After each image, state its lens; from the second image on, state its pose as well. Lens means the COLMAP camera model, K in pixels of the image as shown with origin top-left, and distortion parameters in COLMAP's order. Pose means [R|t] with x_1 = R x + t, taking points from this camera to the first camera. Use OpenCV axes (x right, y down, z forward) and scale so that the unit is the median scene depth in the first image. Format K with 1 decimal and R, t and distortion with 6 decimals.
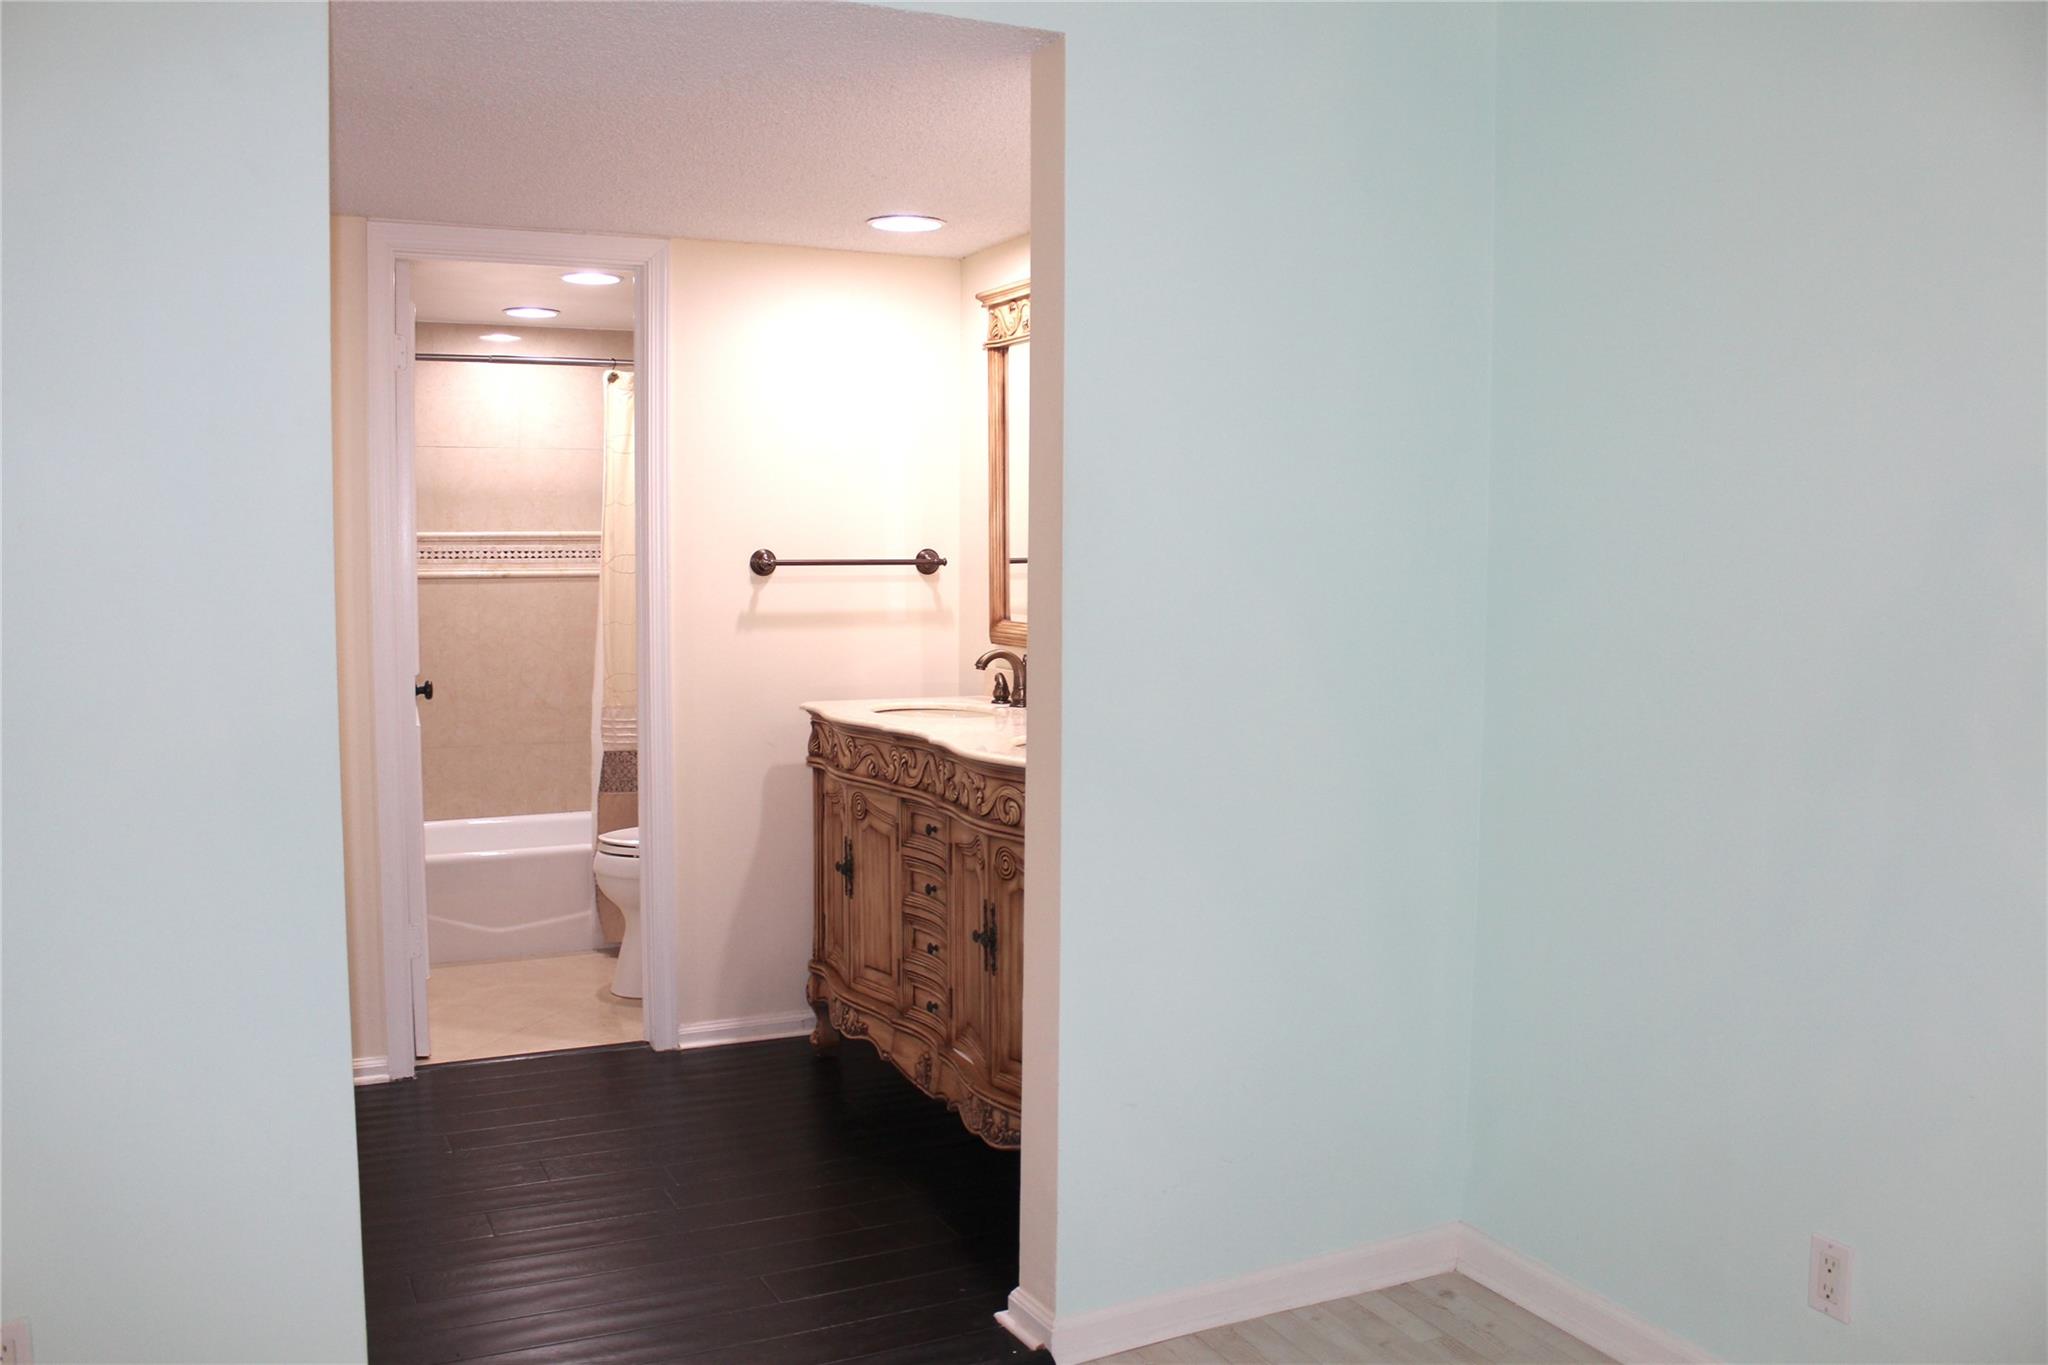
lens RADIAL K [[1715.6, 0, 1024.0], [0, 1715.6, 682.5], [0, 0, 1]] dist [-0.161132, 0.151152]
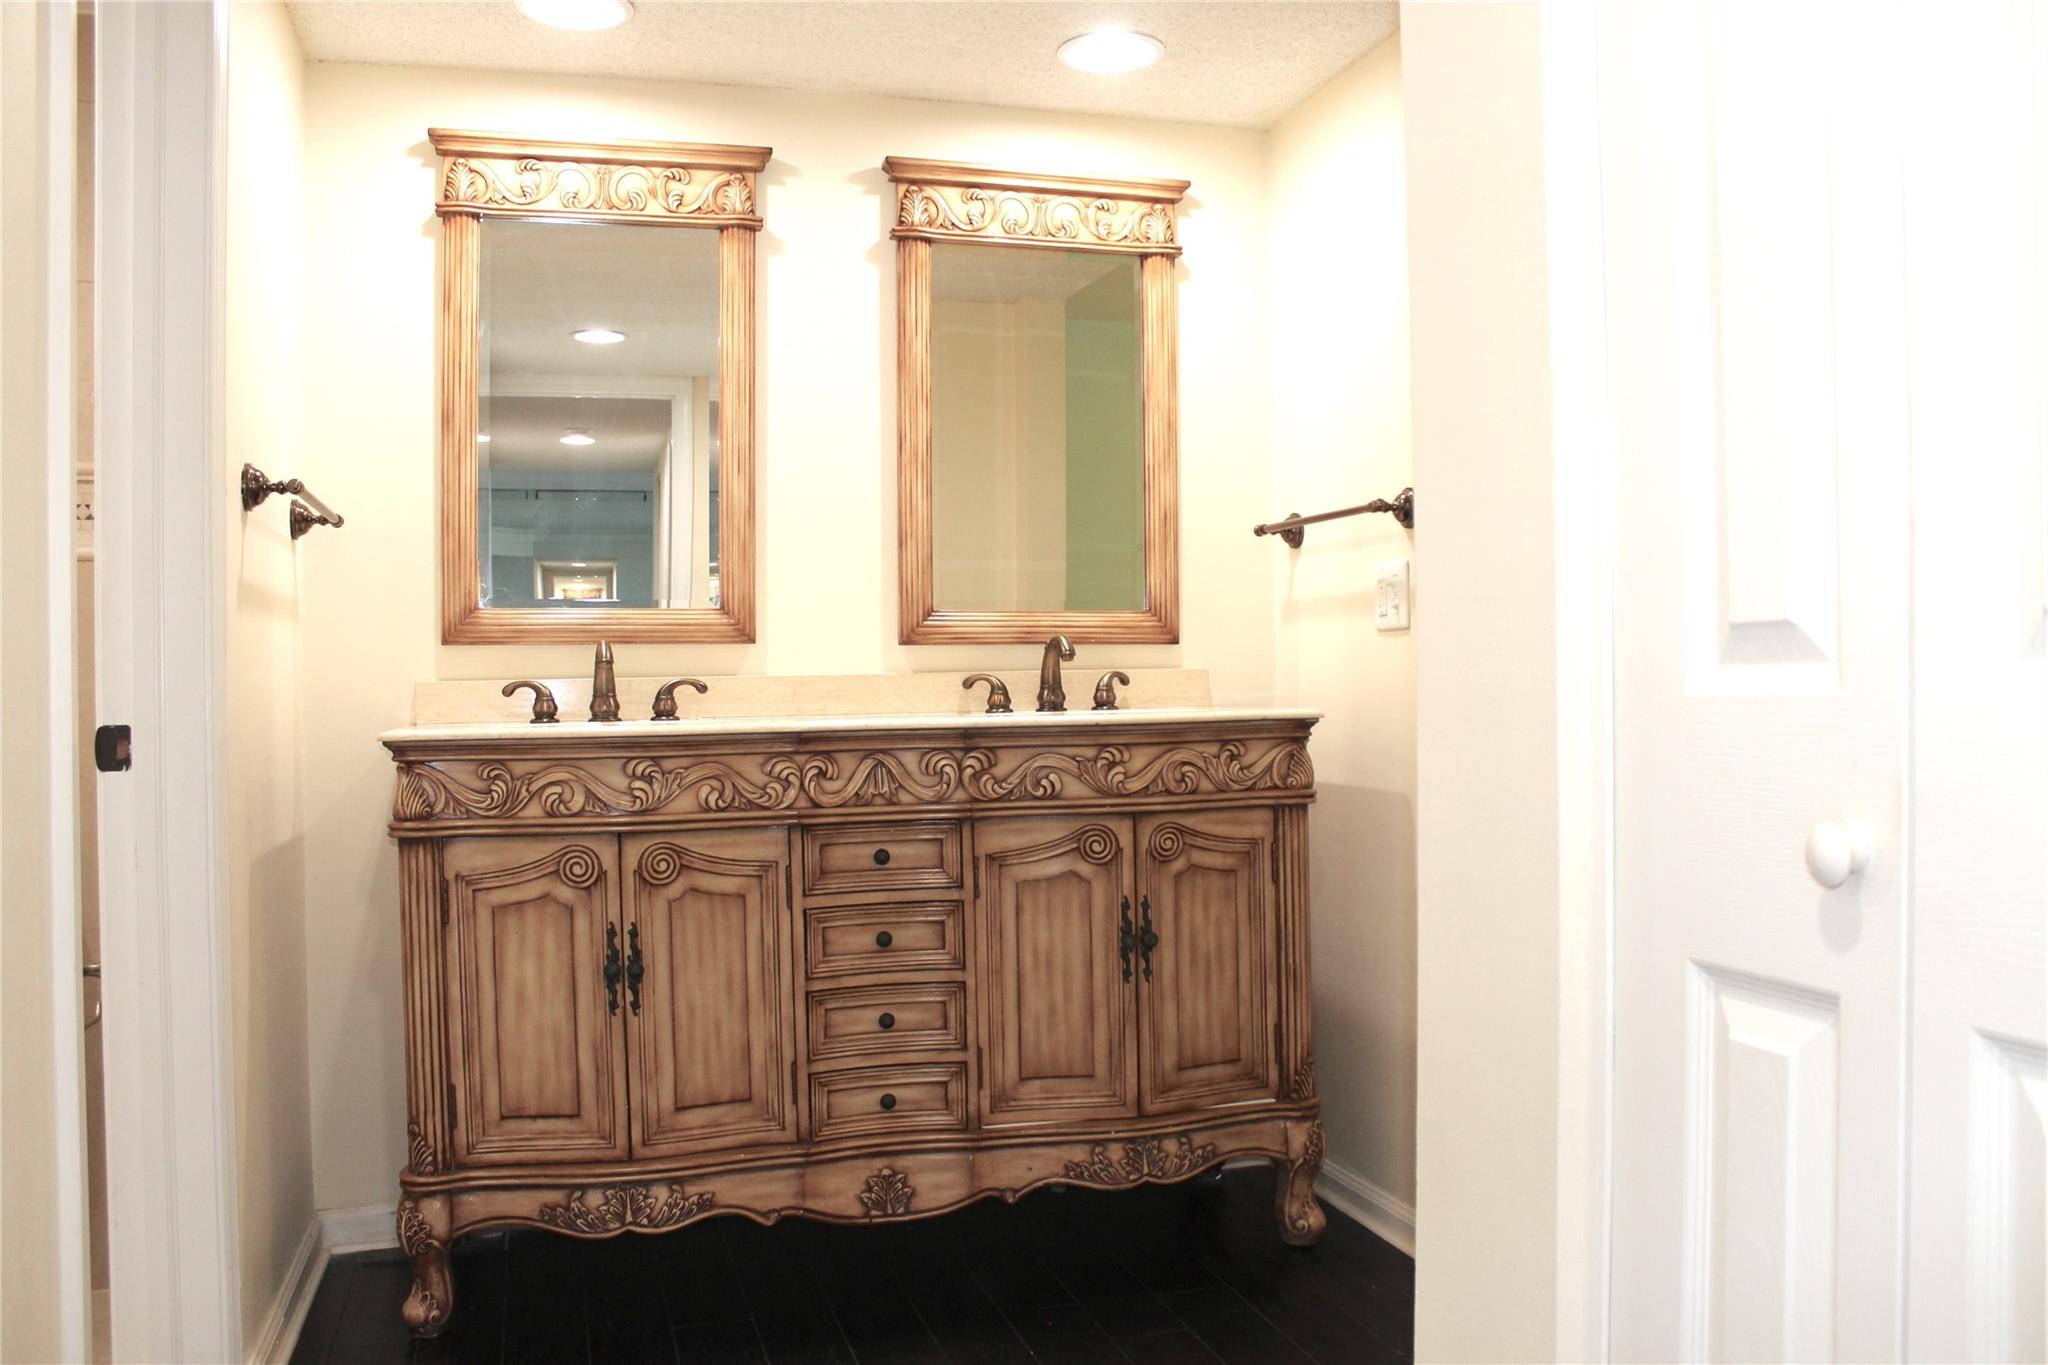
lens RADIAL K [[1715.6, 0, 1024.0], [0, 1715.6, 682.5], [0, 0, 1]] dist [-0.161132, 0.151152]
pose [[0.184403, -0.007453, 0.982822, -0.722038], [0.096948, 0.995233, -0.010643, 0.024514], [-0.978057, 0.097245, 0.184247, 0.759421]]
